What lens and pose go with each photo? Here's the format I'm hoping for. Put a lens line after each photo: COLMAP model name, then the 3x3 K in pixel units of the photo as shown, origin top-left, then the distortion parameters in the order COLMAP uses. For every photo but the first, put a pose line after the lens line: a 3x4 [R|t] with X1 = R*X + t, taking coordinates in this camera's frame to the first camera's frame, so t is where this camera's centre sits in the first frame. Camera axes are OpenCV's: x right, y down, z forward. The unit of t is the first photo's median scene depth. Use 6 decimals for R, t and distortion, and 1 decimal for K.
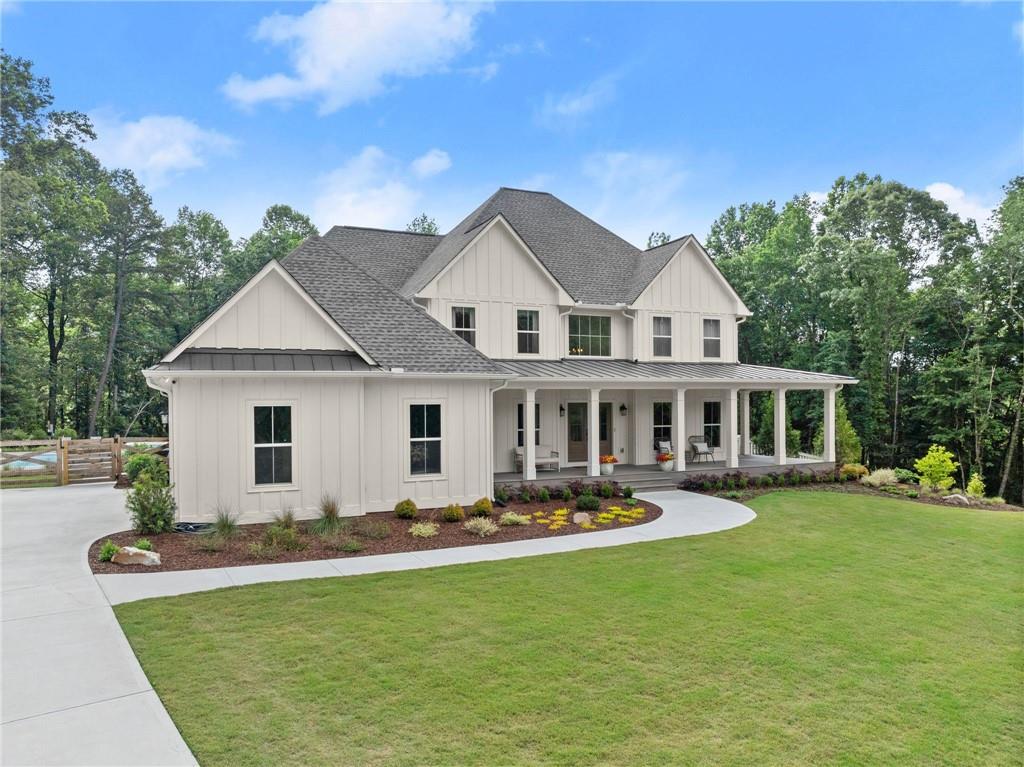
lens RADIAL K [[727.2, 0, 522.2], [0, 727.2, 400.4], [0, 0, 1]] dist [-0.035793, 0.004181]
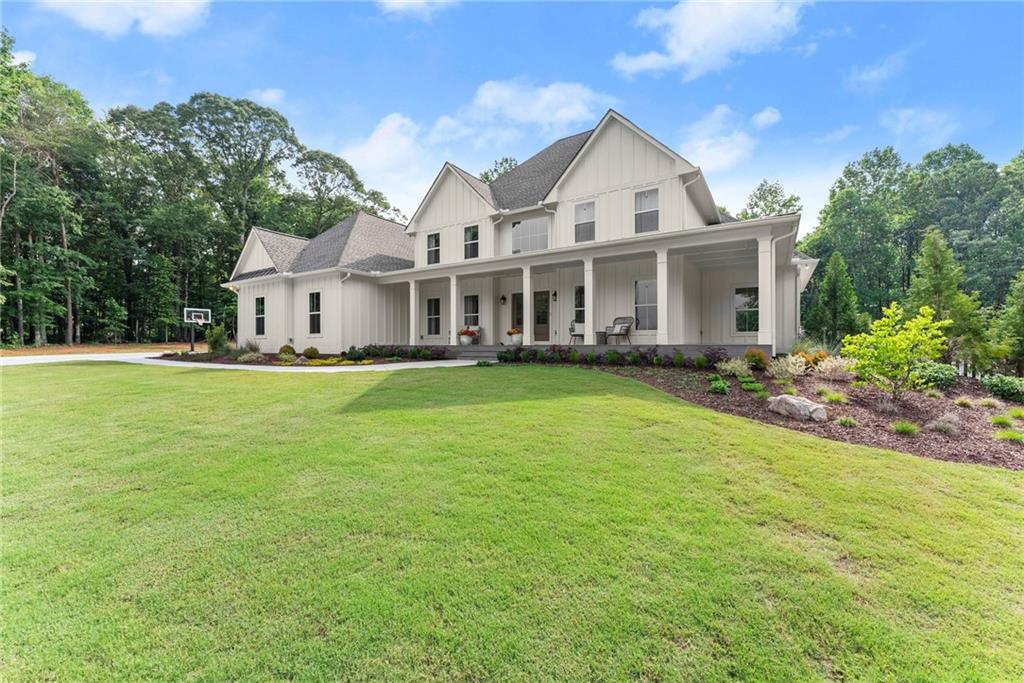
lens RADIAL K [[411.2, 0, 512.0], [0, 411.2, 341.5], [0, 0, 1]] dist [-0.004102, -0.000393]
pose [[0.530990, 0.000183, -0.847378, 0.652341], [0.002492, 0.999995, 0.001778, 0.083456], [0.847374, -0.003056, 0.530987, 0.618295]]
